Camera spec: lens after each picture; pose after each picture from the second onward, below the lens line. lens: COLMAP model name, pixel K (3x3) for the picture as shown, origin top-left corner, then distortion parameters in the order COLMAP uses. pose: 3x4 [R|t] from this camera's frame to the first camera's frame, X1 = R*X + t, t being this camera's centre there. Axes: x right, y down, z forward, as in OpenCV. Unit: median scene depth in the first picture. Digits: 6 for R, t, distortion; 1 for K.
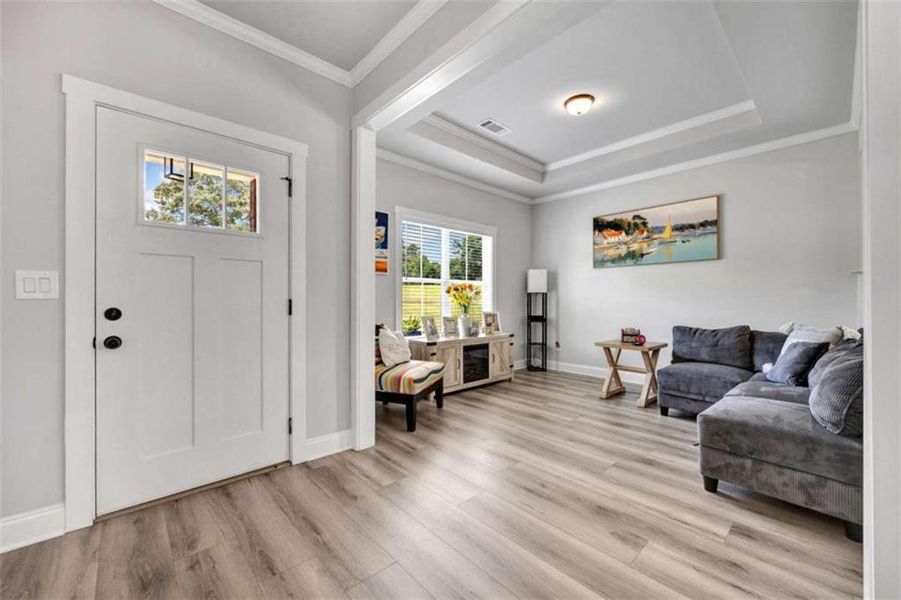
lens RADIAL K [[374.5, 0, 480.2], [0, 374.5, 300.6], [0, 0, 1]] dist [0.002845, -0.000859]
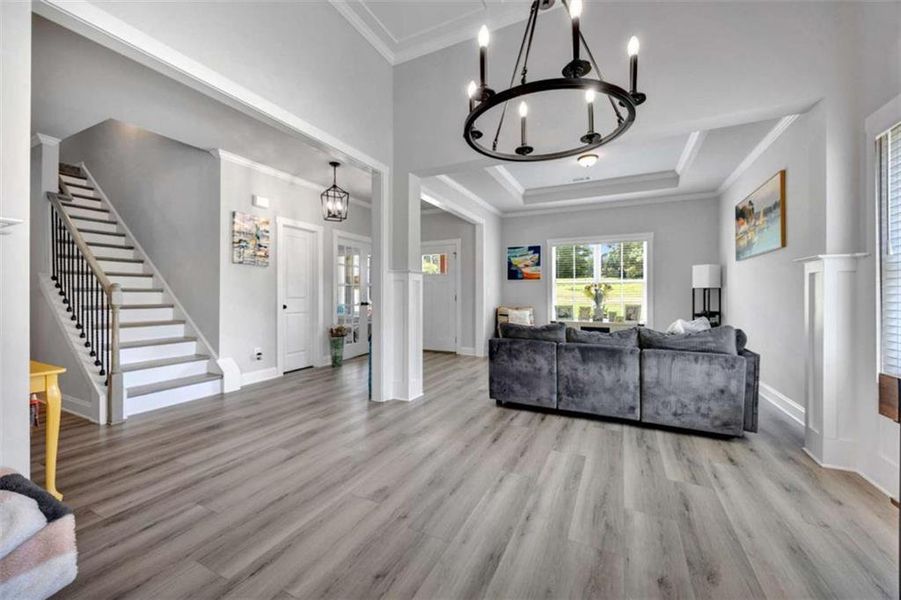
lens RADIAL K [[349.2, 0, 447.8], [0, 349.2, 293.7], [0, 0, 1]] dist [-0.000603, -0.000058]
pose [[0.337051, -0.001417, -0.941485, 1.222759], [0.002538, 0.999997, -0.000596, -0.009480], [0.941483, -0.002188, 0.337054, 0.050861]]
